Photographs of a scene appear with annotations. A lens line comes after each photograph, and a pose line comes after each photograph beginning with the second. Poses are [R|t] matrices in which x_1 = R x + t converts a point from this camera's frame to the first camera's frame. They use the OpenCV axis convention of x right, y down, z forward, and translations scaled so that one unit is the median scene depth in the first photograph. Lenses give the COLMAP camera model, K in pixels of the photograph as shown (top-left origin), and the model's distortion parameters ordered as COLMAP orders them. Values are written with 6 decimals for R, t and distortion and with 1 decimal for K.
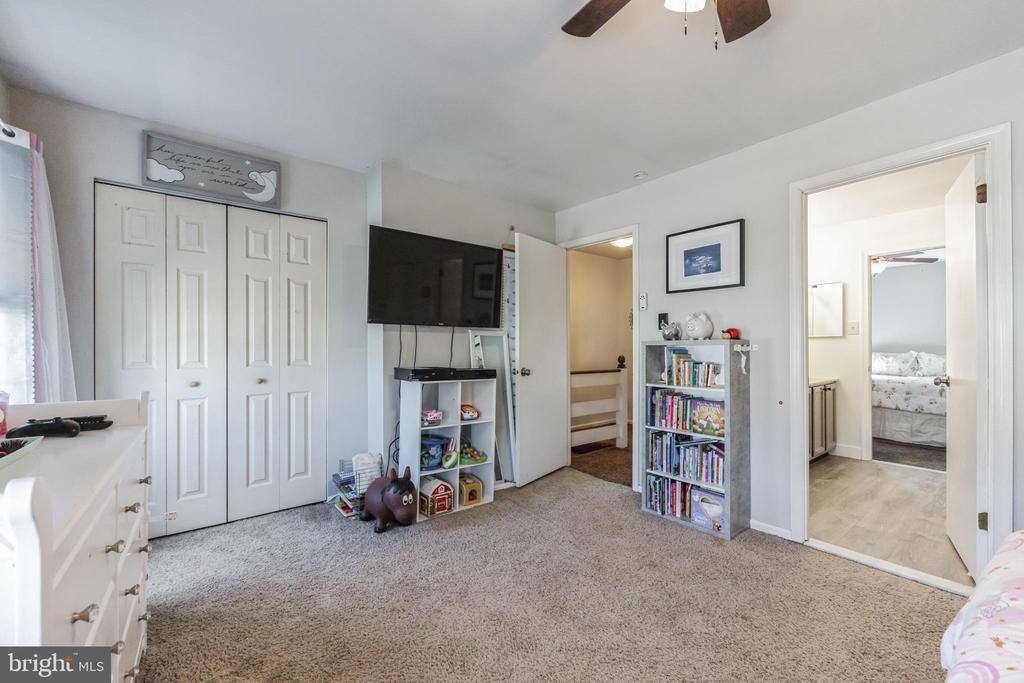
lens RADIAL K [[410.5, 0, 508.1], [0, 410.5, 347.4], [0, 0, 1]] dist [-0.002216, -0.000233]
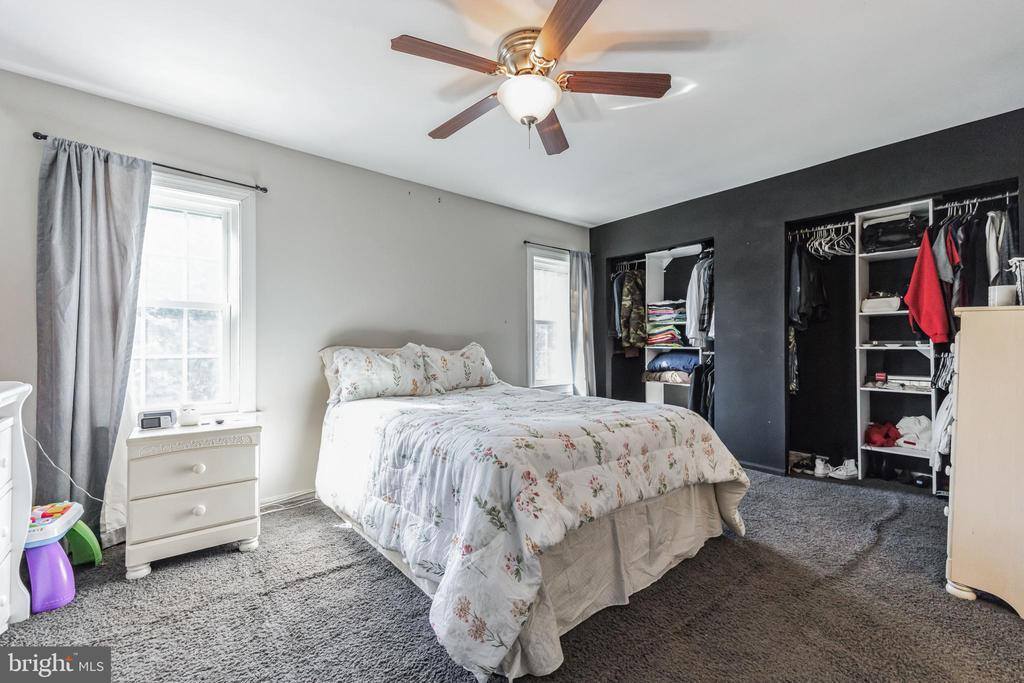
lens RADIAL K [[412.9, 0, 511.9], [0, 412.9, 352.2], [0, 0, 1]] dist [-0.002481, -0.000090]
pose [[-0.014518, -0.016241, 0.999763, 0.576277], [0.005282, 0.999853, 0.016319, 0.014450], [-0.999881, 0.005518, -0.014430, 1.074255]]
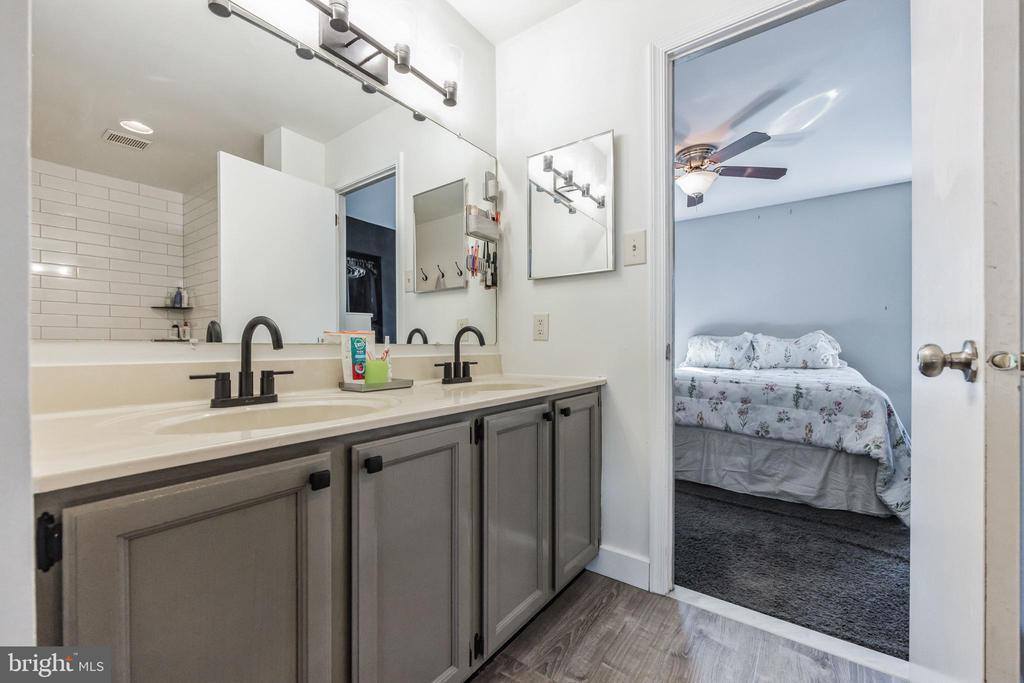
lens RADIAL K [[412.9, 0, 511.9], [0, 412.9, 352.2], [0, 0, 1]] dist [-0.002481, -0.000090]
pose [[0.962422, -0.007106, 0.271465, 0.510508], [0.003049, 0.999877, 0.015366, 0.036329], [-0.271541, -0.013961, 0.962326, 0.536259]]
